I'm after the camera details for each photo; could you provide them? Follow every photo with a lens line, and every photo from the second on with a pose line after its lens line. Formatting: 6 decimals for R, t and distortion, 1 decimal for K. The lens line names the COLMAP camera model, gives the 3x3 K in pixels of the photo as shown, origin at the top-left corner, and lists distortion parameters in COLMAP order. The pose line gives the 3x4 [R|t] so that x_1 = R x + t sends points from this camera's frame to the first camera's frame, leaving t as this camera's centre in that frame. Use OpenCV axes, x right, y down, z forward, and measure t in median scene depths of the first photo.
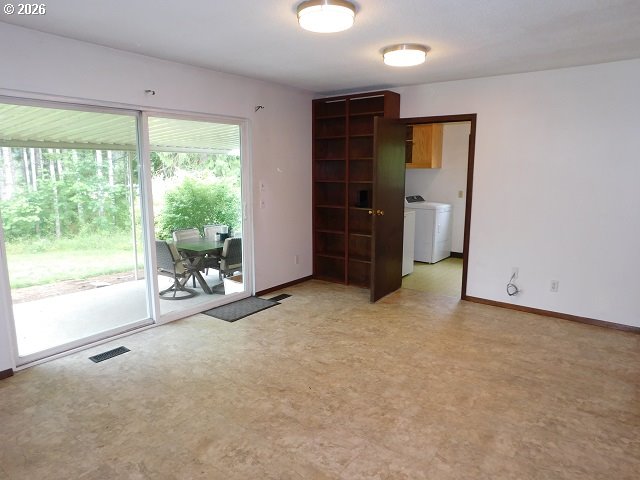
lens RADIAL K [[426.4, 0, 316.3], [0, 426.4, 243.6], [0, 0, 1]] dist [-0.070716, 0.062969]
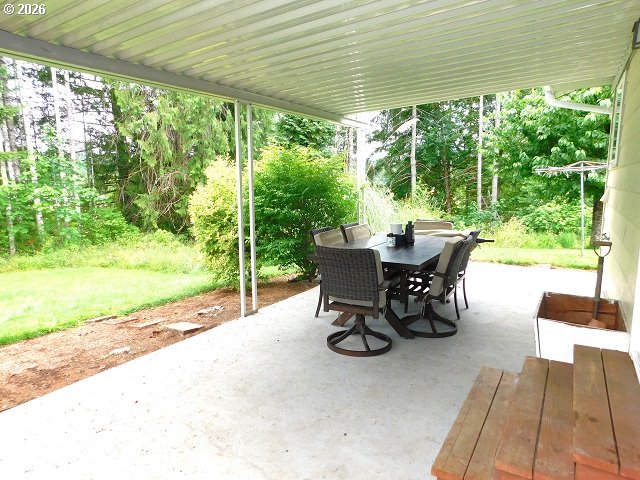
lens RADIAL K [[426.4, 0, 316.3], [0, 426.4, 243.6], [0, 0, 1]] dist [-0.070716, 0.062969]
pose [[0.993244, -0.021507, 0.114032, -0.128993], [0.024677, 0.999345, -0.026463, 0.000714], [-0.113388, 0.029098, 0.993125, 0.131144]]
